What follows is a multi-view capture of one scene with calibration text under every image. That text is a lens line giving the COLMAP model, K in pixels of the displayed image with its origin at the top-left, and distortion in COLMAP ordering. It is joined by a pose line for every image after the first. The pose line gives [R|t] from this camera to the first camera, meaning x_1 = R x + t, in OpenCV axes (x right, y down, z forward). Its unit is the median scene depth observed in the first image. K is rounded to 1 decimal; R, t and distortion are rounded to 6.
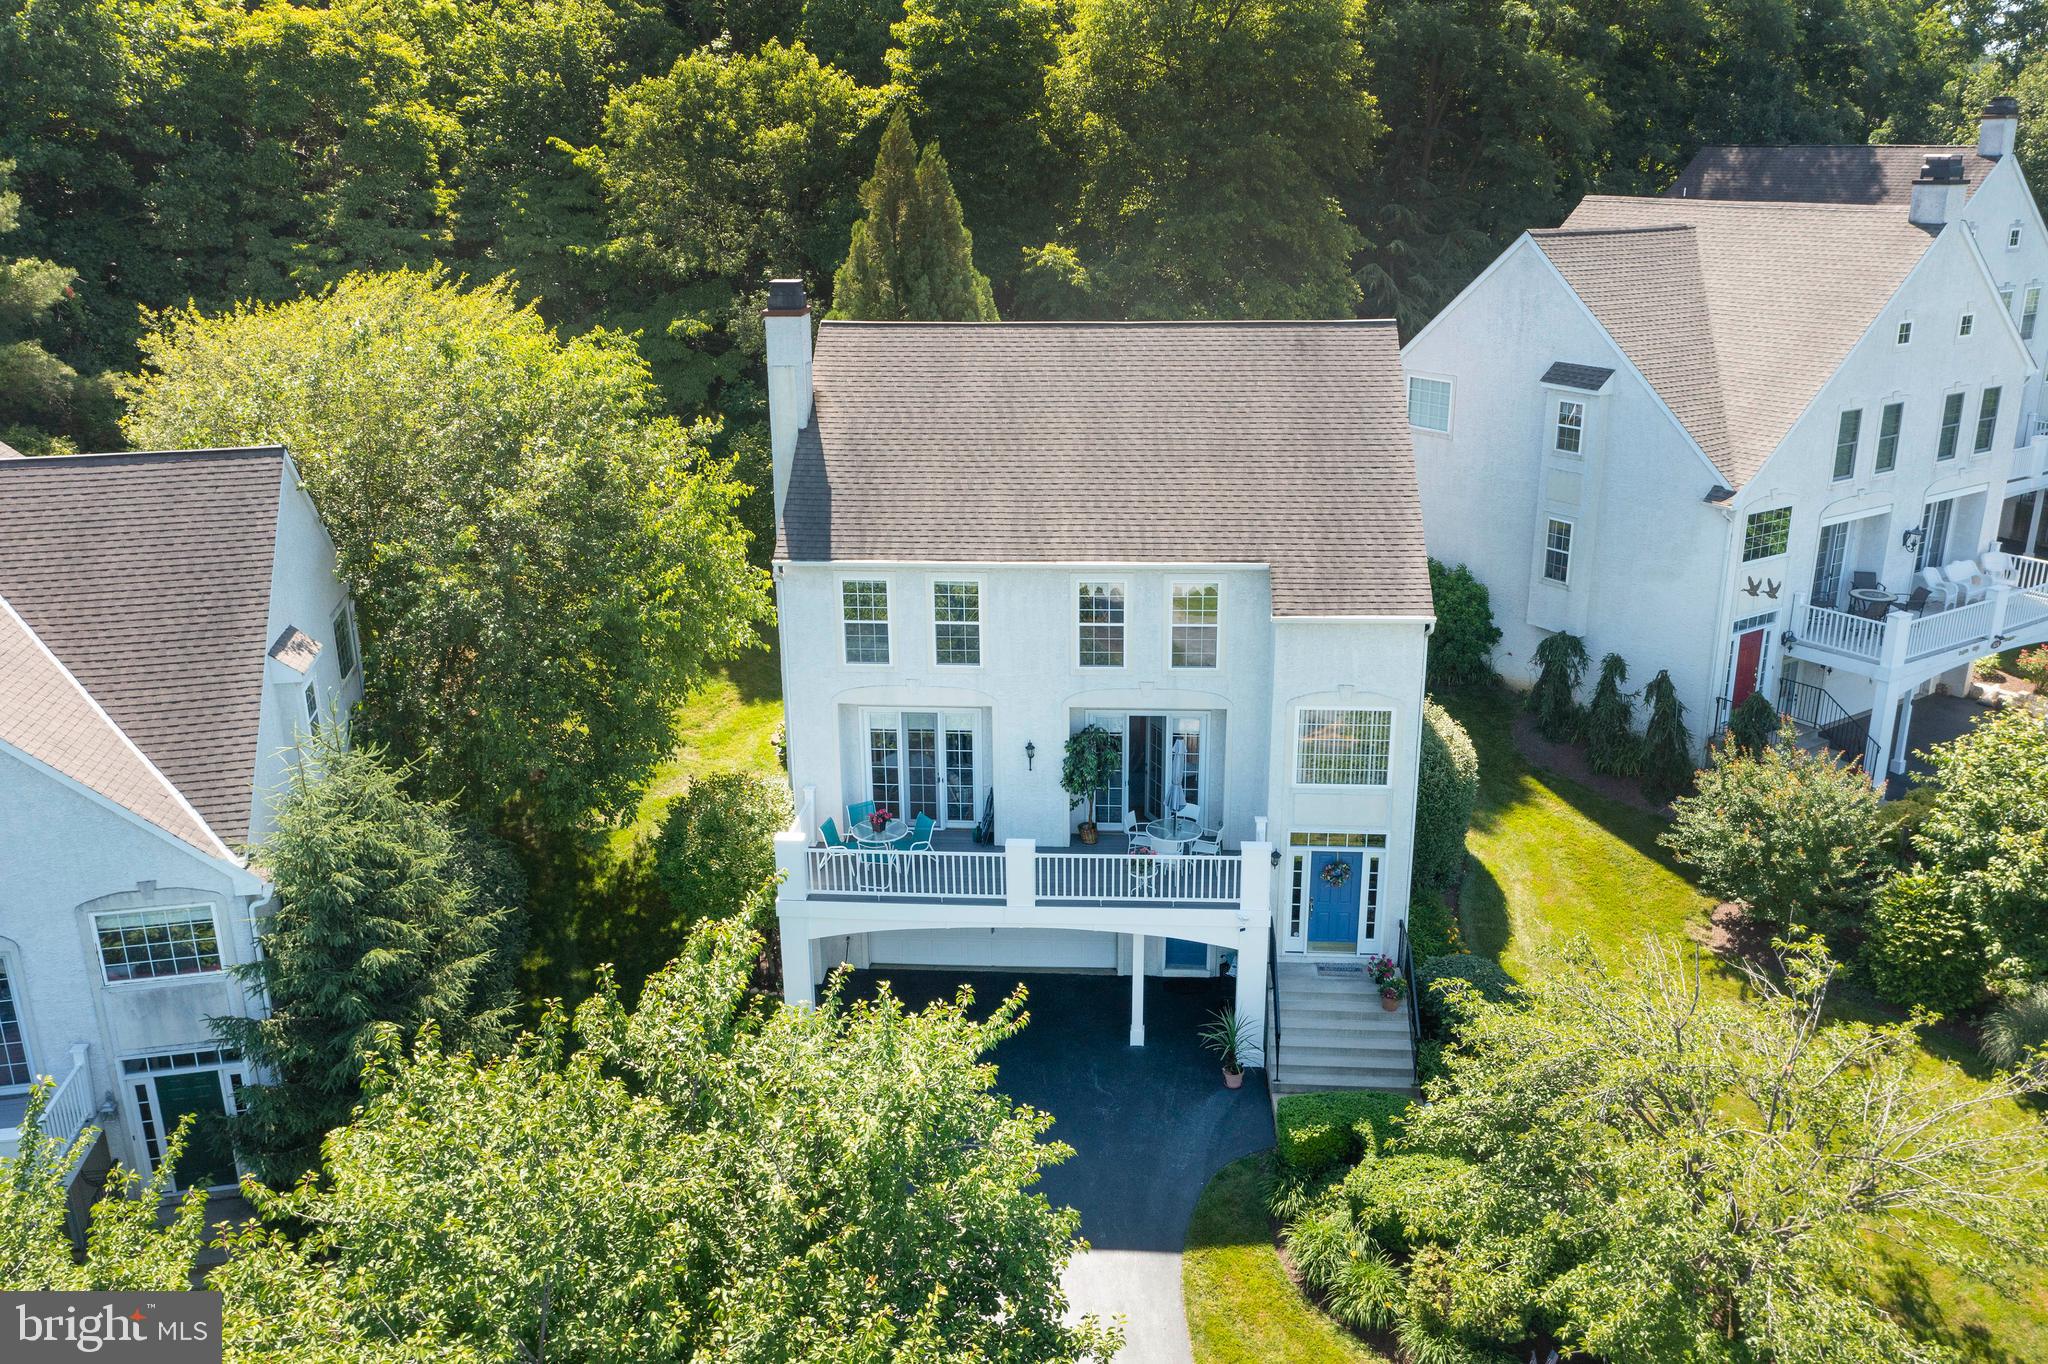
lens RADIAL K [[1622.1, 0, 1020.7], [0, 1622.1, 679.9], [0, 0, 1]] dist [-0.008148, -0.000424]
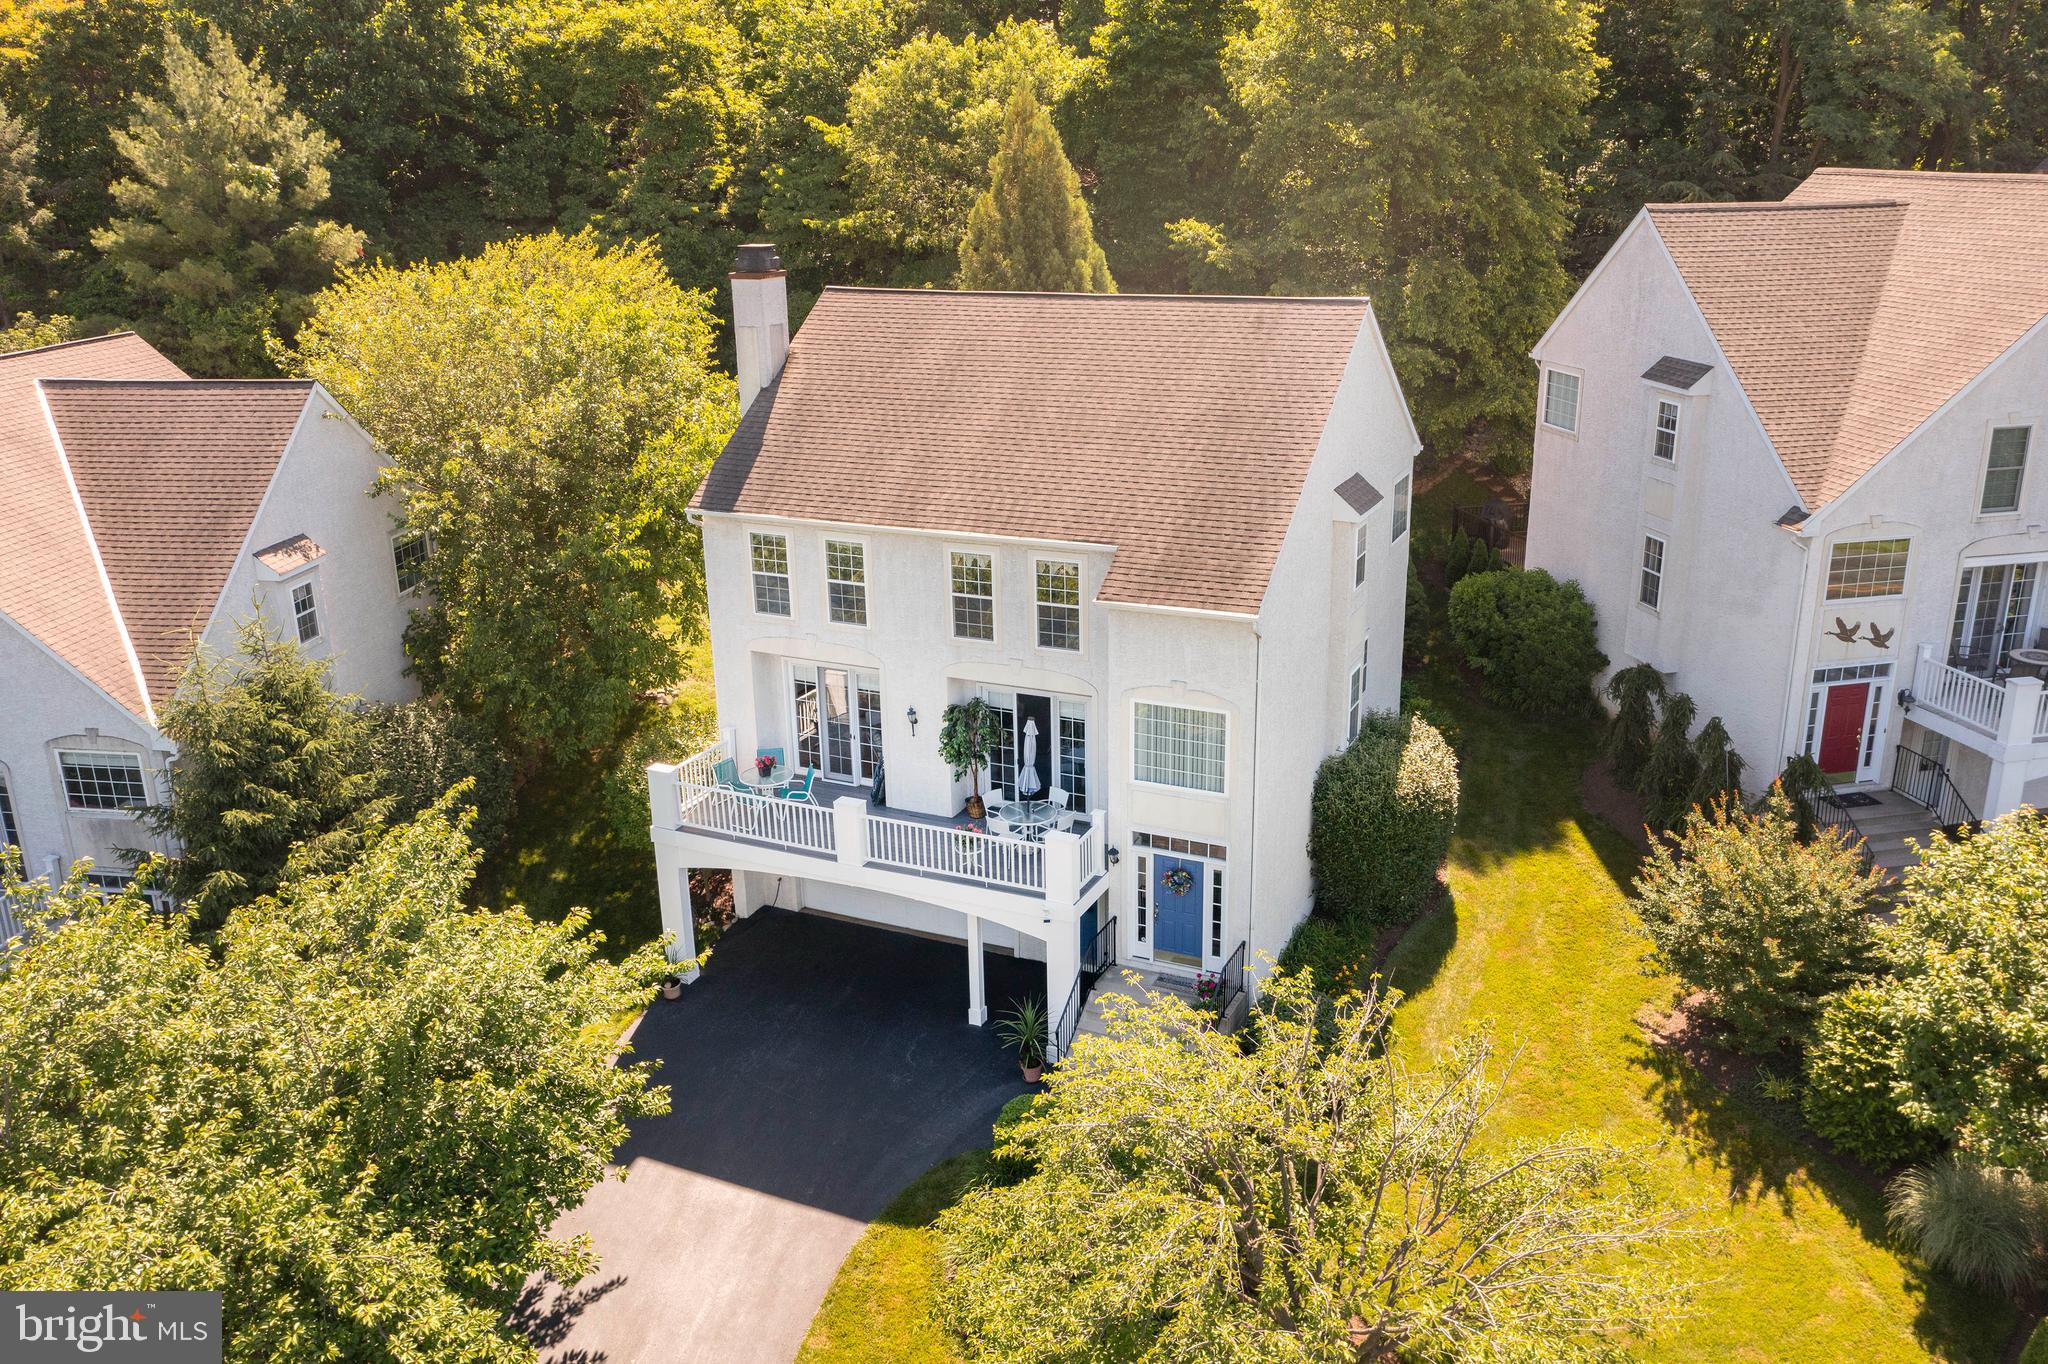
lens RADIAL K [[1622.1, 0, 1024.9], [0, 1622.1, 676.0], [0, 0, 1]] dist [-0.008148, -0.000424]
pose [[0.933534, 0.104603, -0.342889, 0.400334], [-0.102873, 0.994422, 0.023284, -0.011393], [0.343412, 0.013538, 0.939087, 0.076939]]
